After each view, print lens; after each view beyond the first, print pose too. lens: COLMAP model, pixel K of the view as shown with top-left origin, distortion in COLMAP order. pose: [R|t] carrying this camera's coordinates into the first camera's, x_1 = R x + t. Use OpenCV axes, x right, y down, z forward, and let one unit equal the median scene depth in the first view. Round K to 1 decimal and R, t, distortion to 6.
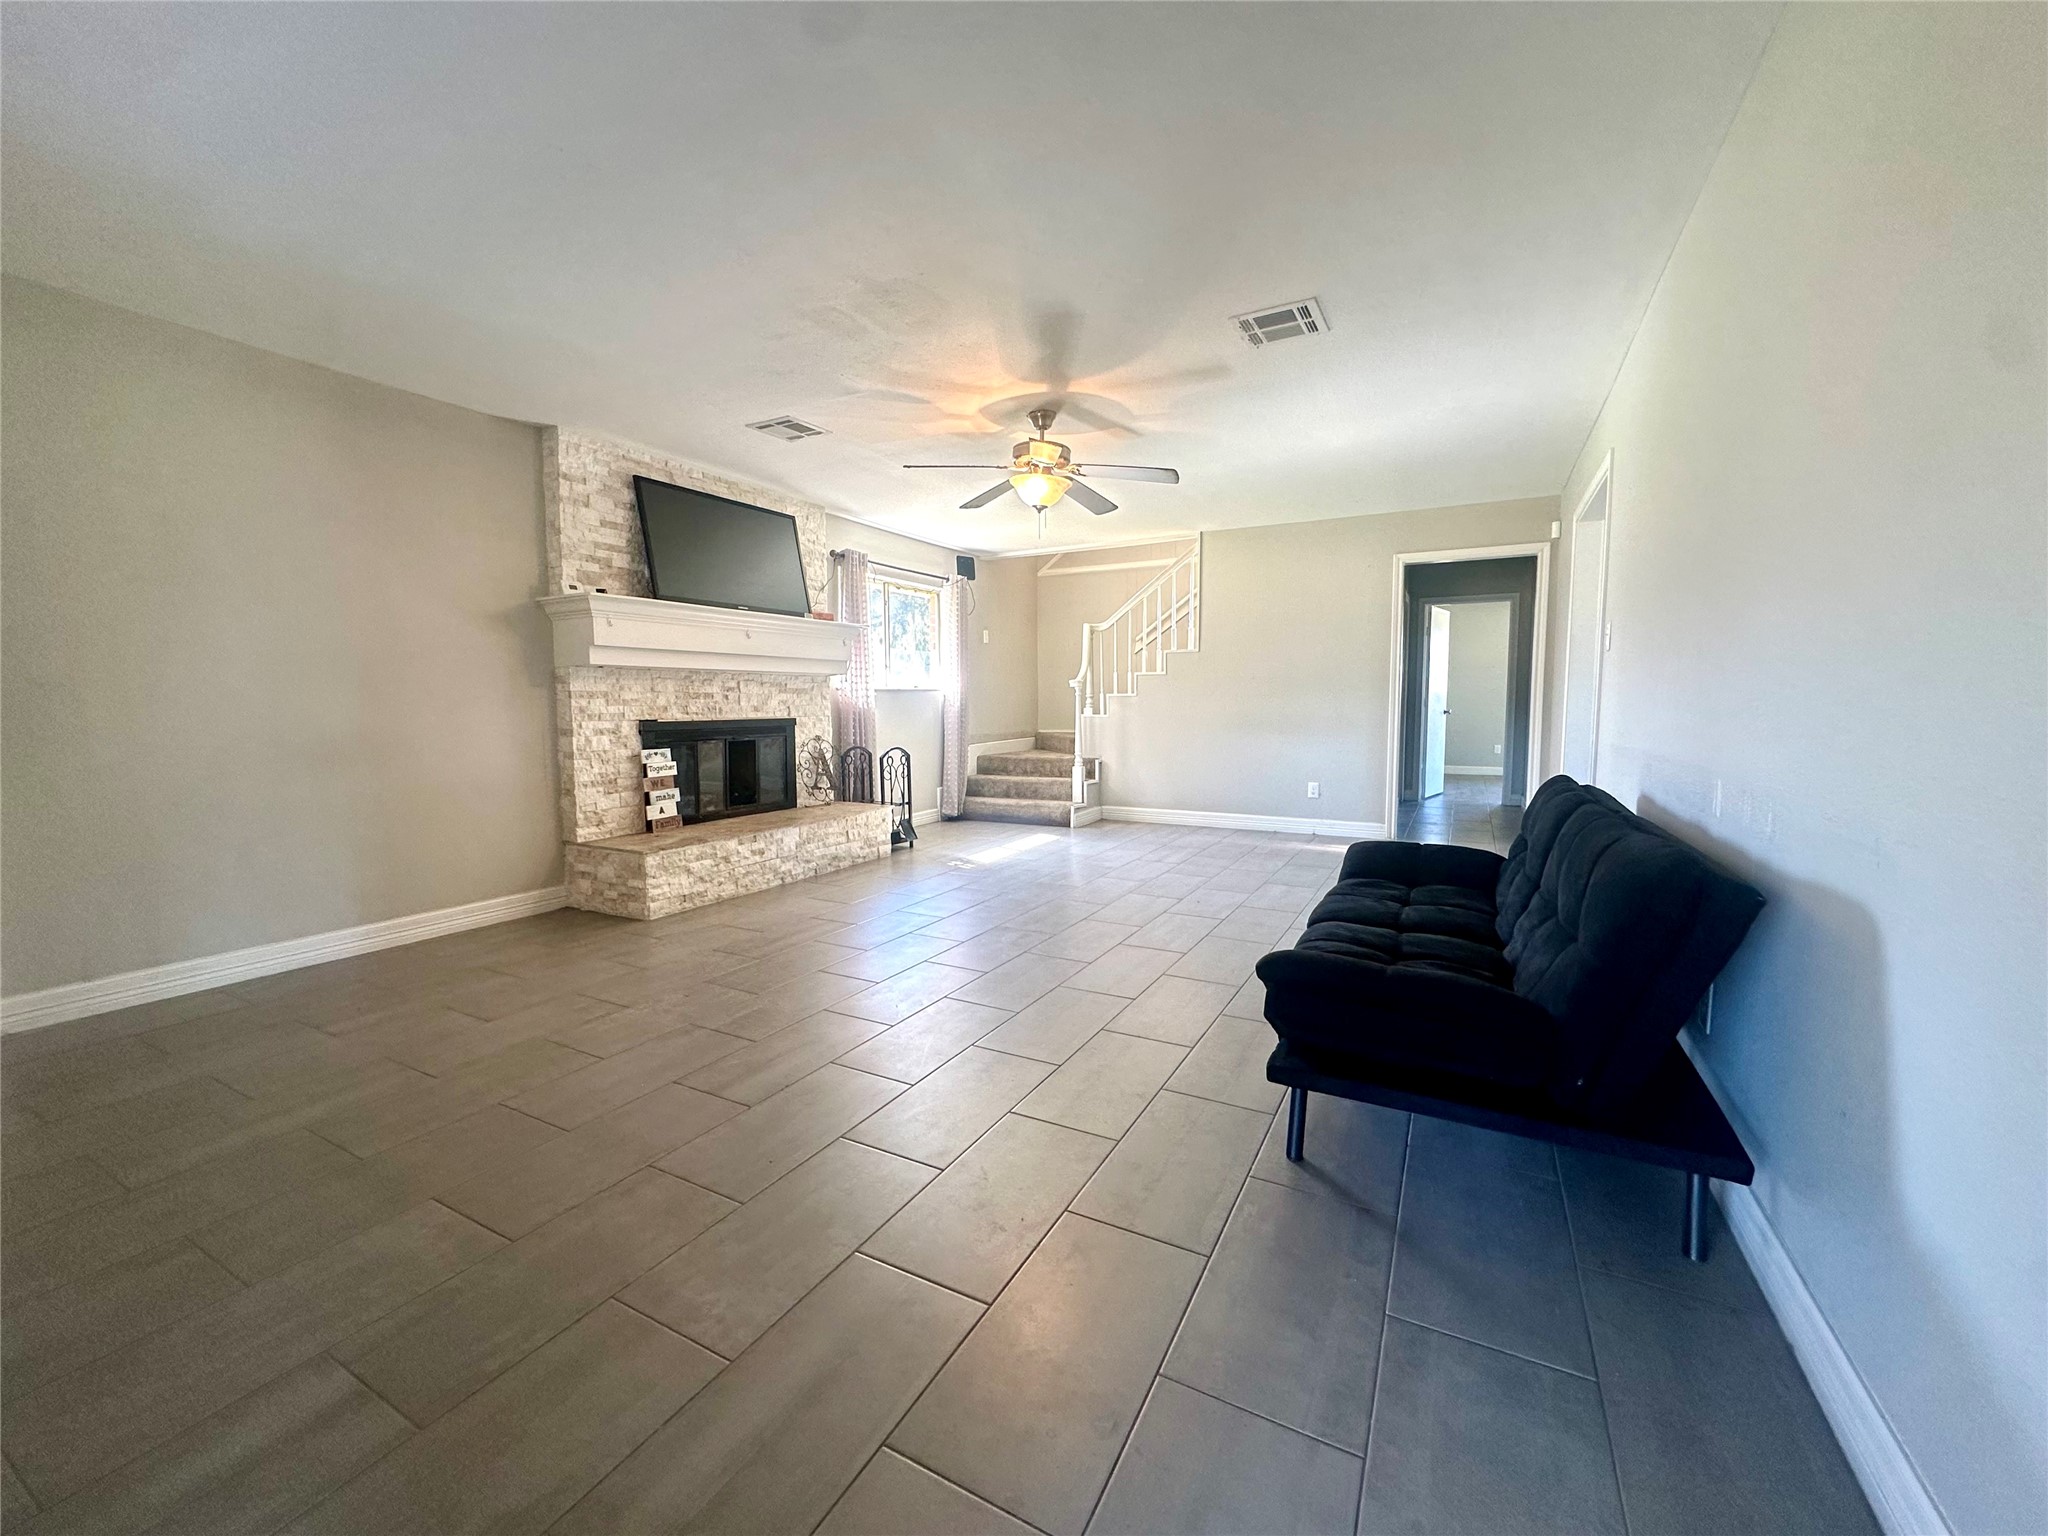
lens RADIAL K [[811.5, 0, 1035.2], [0, 811.5, 766.5], [0, 0, 1]] dist [-0.014426, -0.000168]
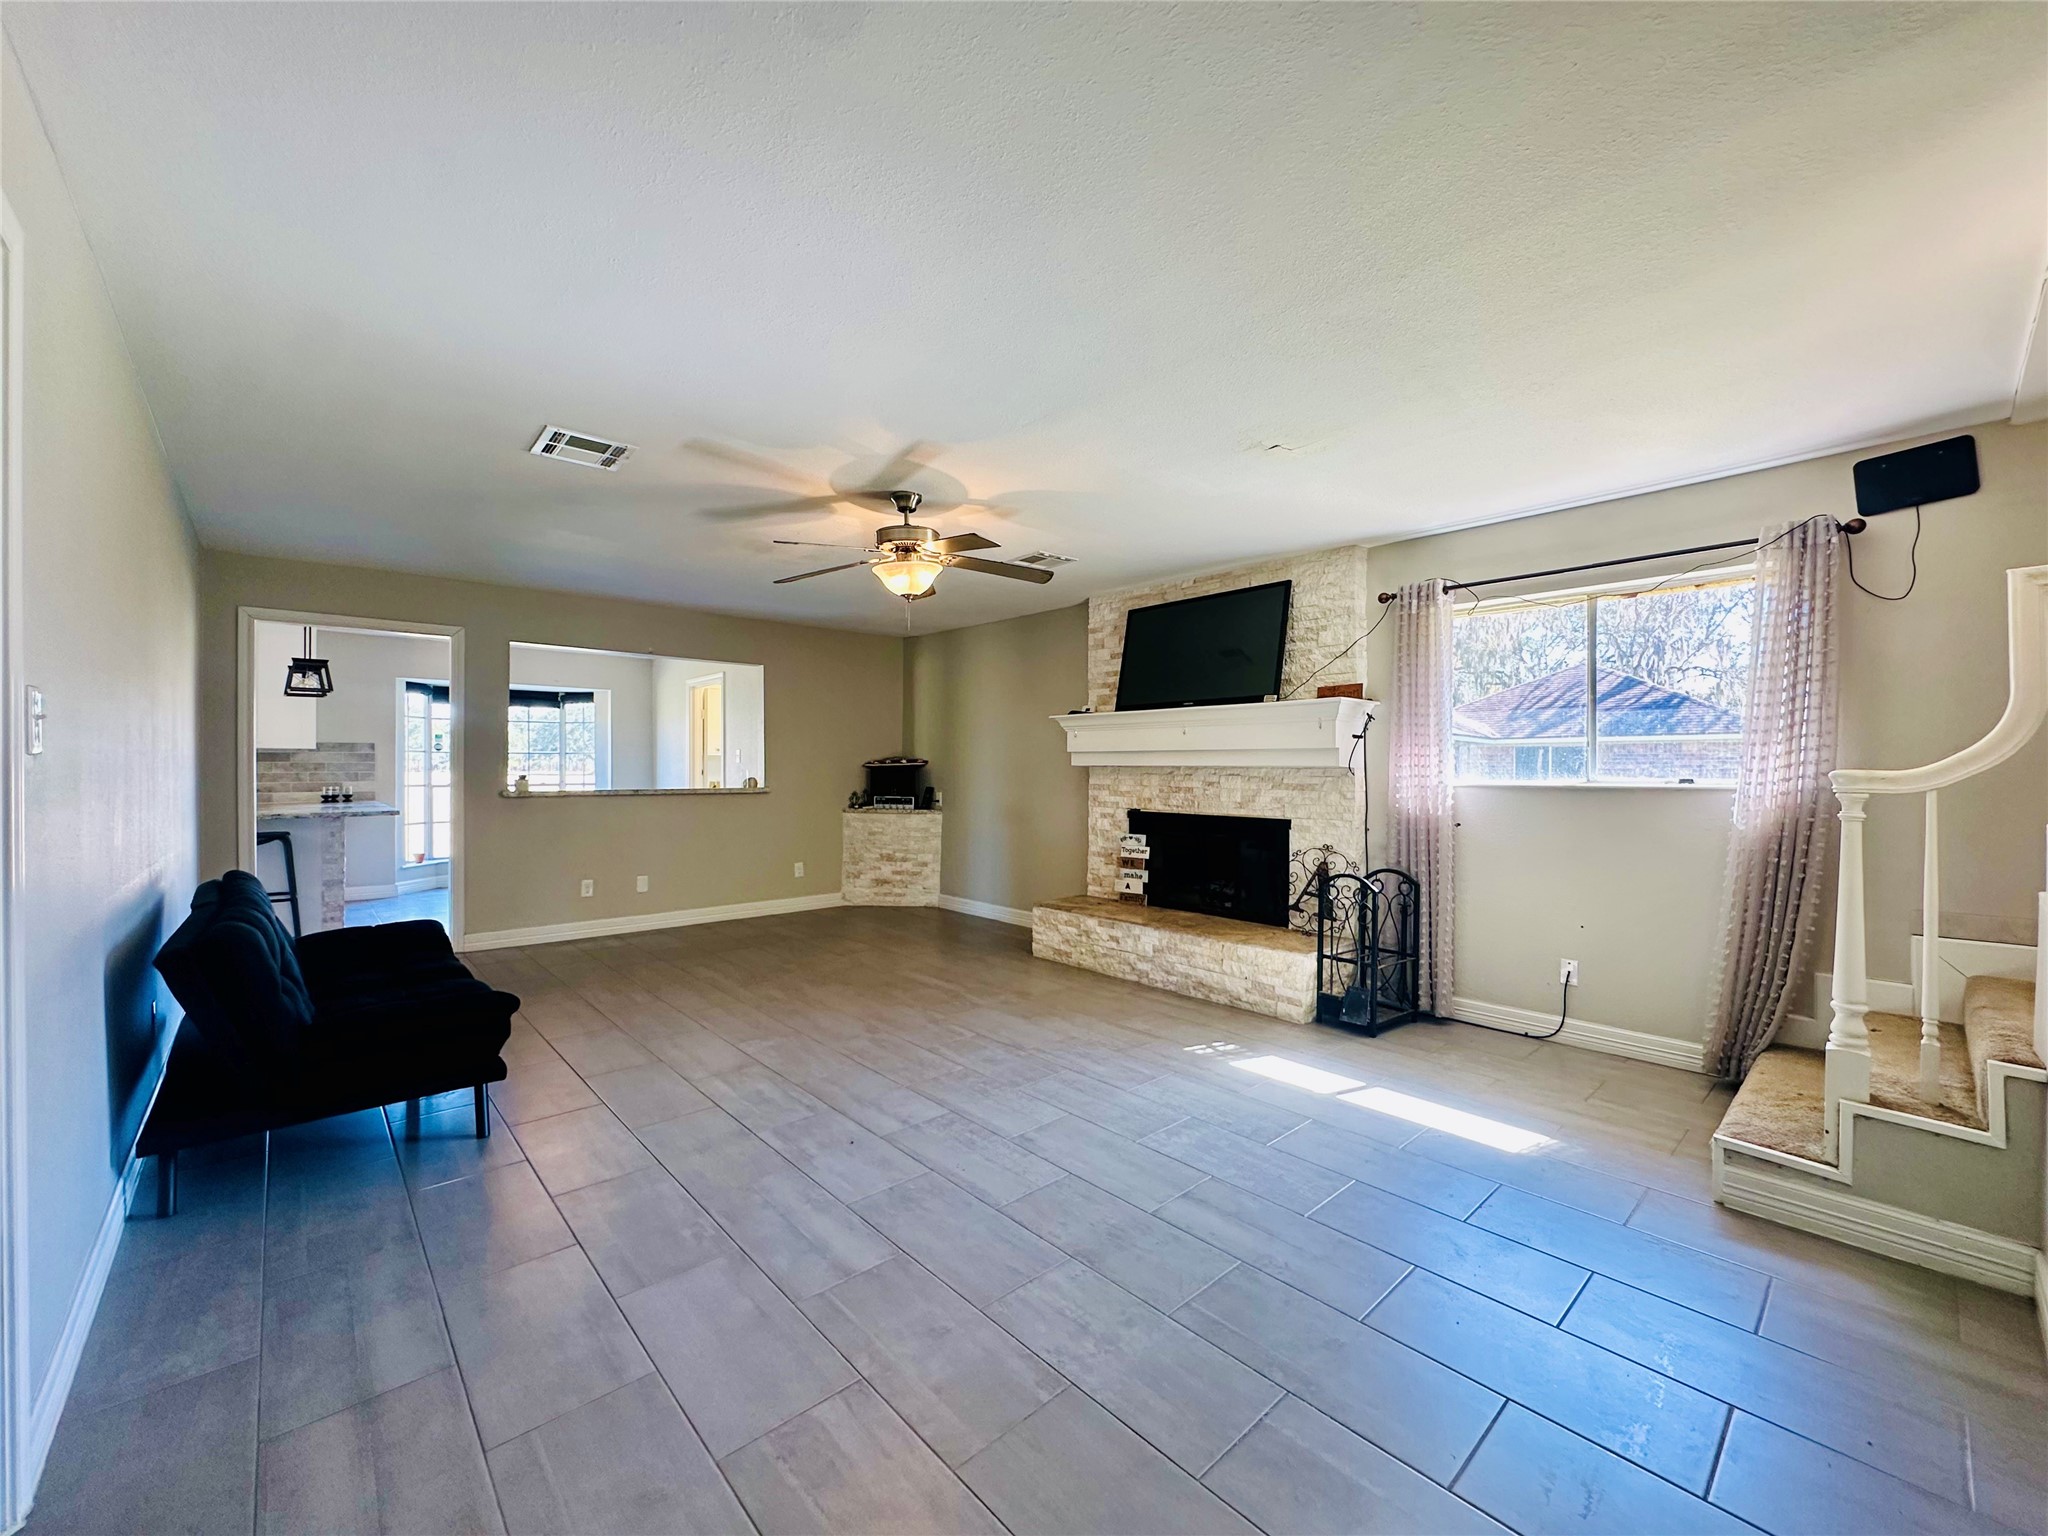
lens RADIAL K [[811.5, 0, 1016.6], [0, 811.5, 762.7], [0, 0, 1]] dist [-0.014426, -0.000168]
pose [[-0.341014, -0.001426, -0.940057, 0.692584], [-0.076765, 0.996701, 0.026336, -0.141161], [0.936919, 0.081145, -0.339998, 1.216977]]
